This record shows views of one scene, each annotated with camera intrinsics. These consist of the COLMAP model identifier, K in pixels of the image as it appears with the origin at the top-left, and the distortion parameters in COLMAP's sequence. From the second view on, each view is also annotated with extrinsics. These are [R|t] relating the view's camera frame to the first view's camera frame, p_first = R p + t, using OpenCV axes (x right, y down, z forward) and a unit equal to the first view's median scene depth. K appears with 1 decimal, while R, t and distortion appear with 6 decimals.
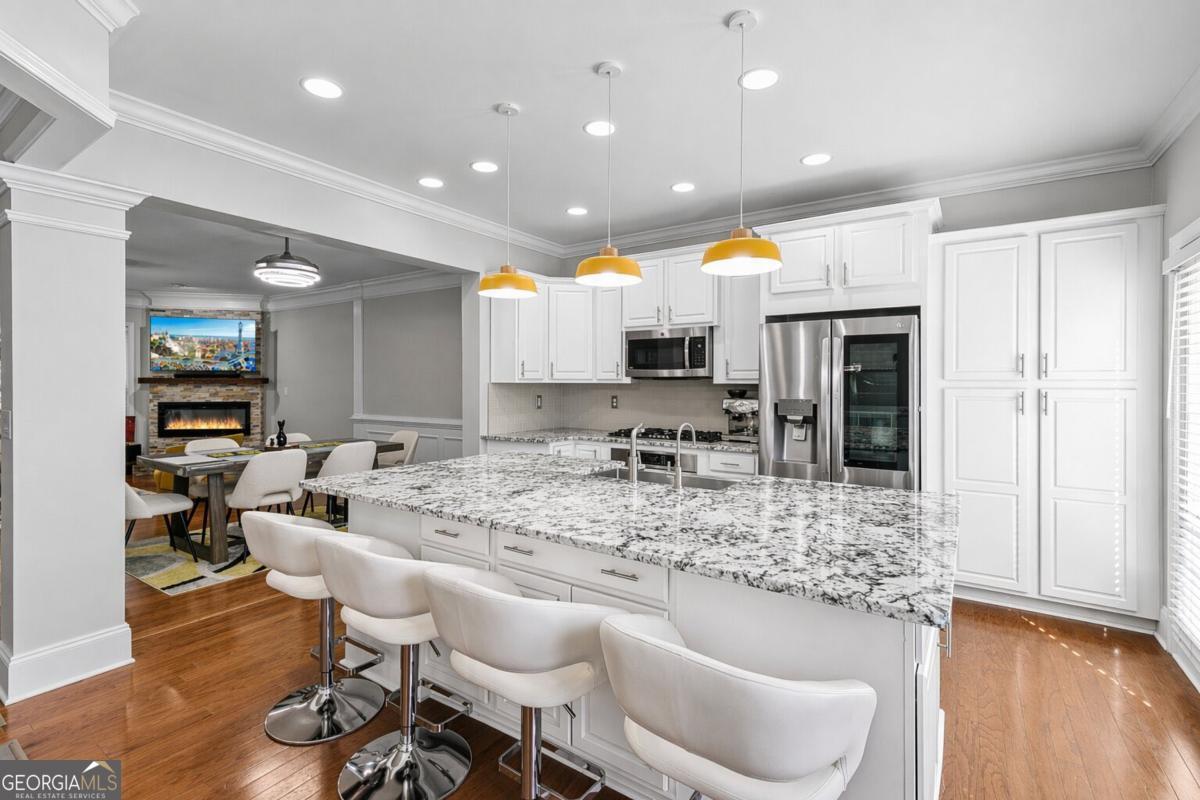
lens RADIAL K [[517.2, 0, 608.3], [0, 517.2, 381.1], [0, 0, 1]] dist [0.000573, -0.000369]
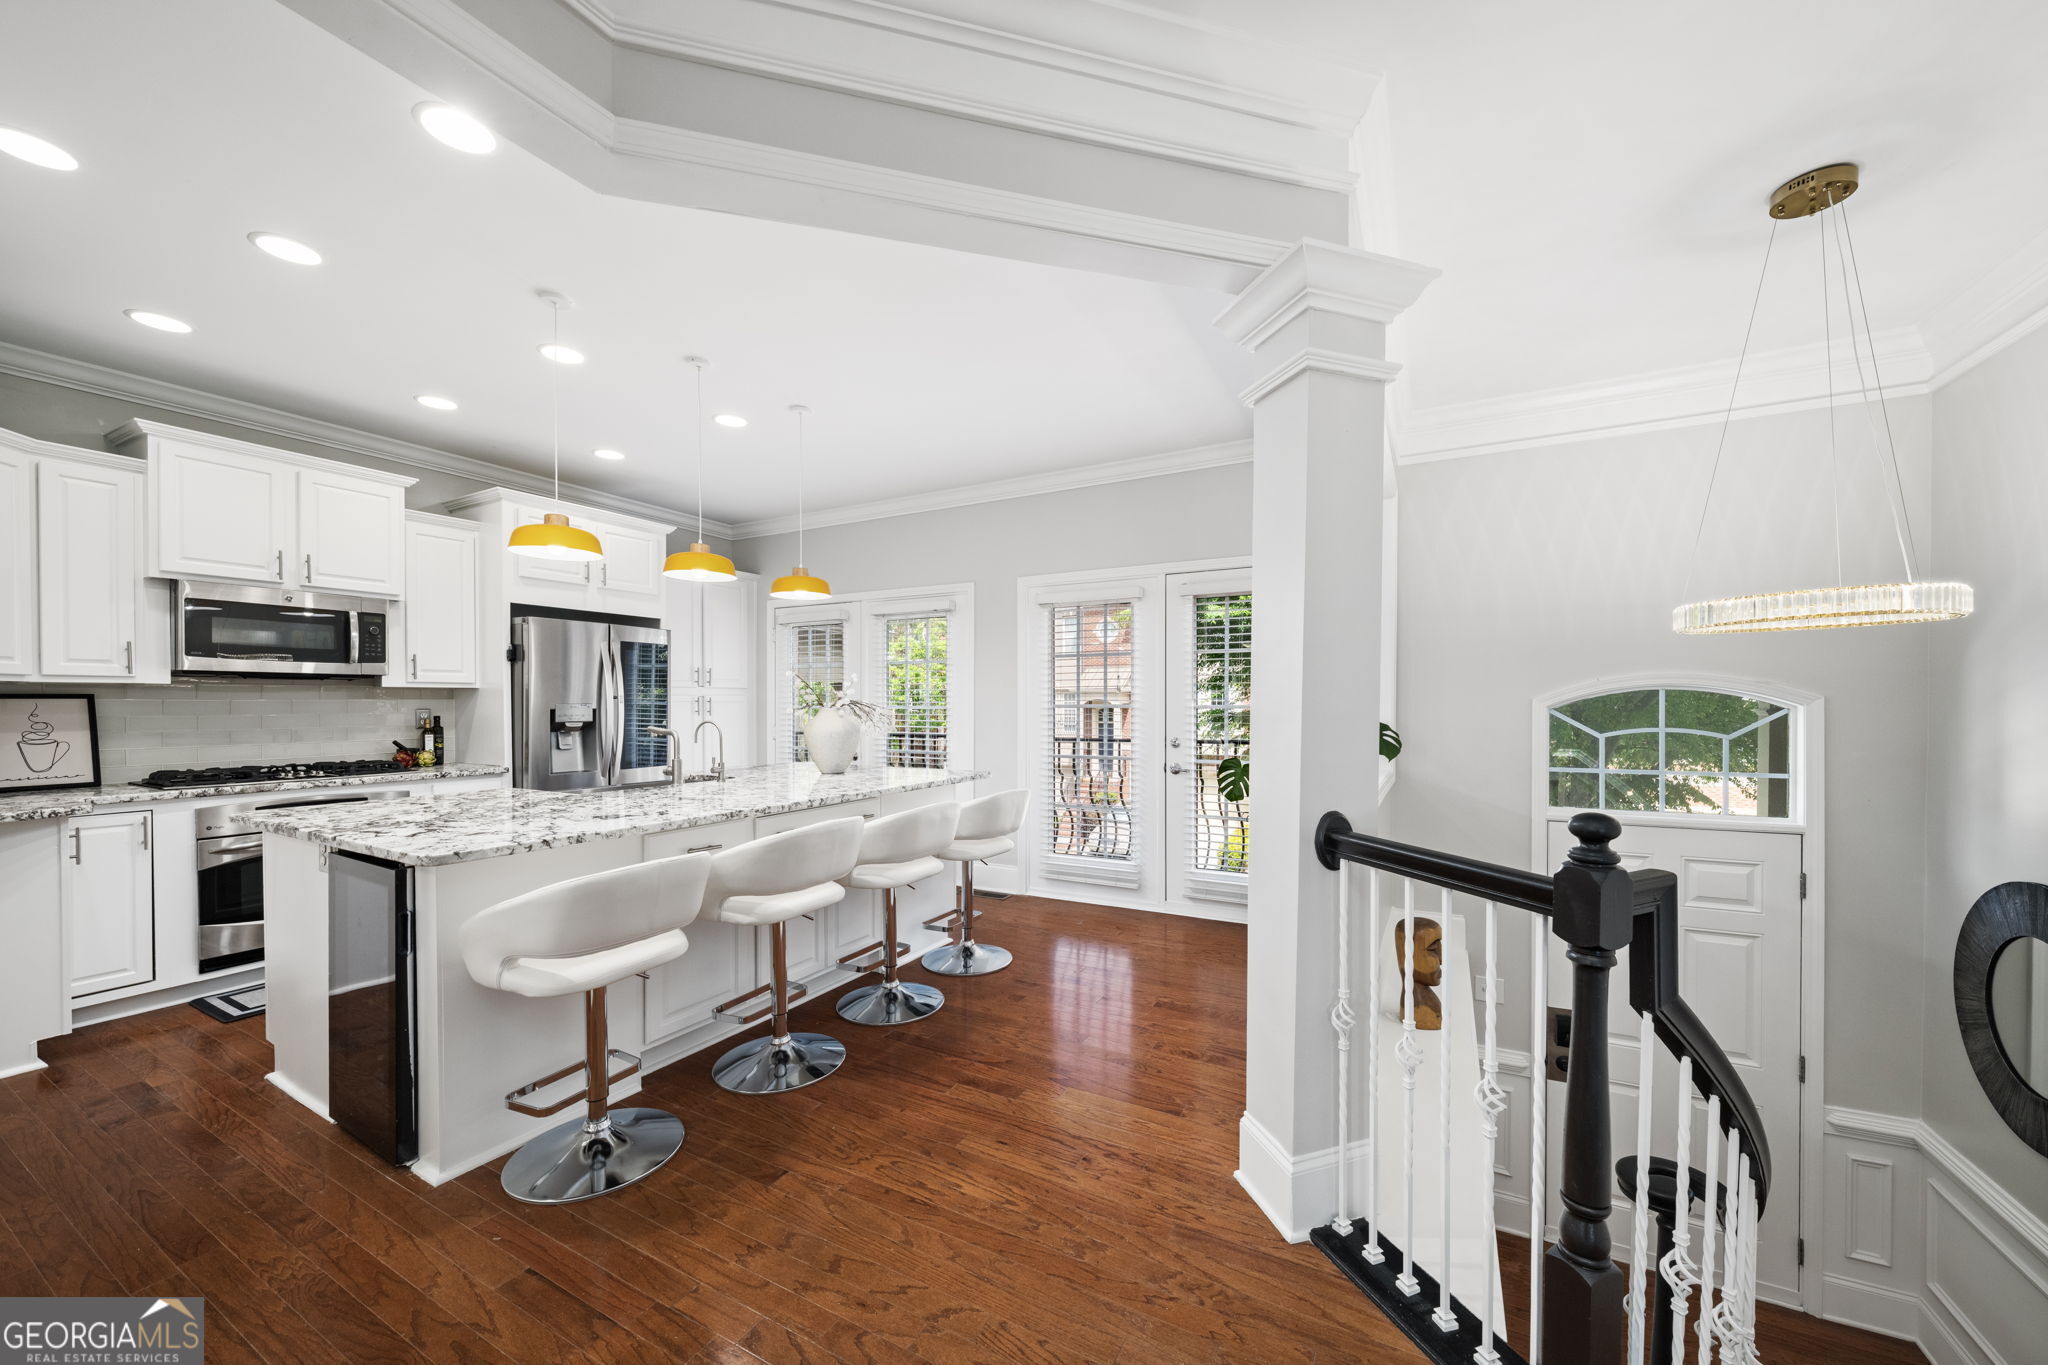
lens RADIAL K [[750.0, 0, 1030.9], [0, 750.0, 710.0], [0, 0, 1]] dist [-0.001652, 0.000758]
pose [[-0.066790, -0.016451, 0.997631, -0.741526], [-0.007630, 0.999843, 0.015977, 0.012216], [-0.997738, -0.006545, -0.066906, 0.213233]]
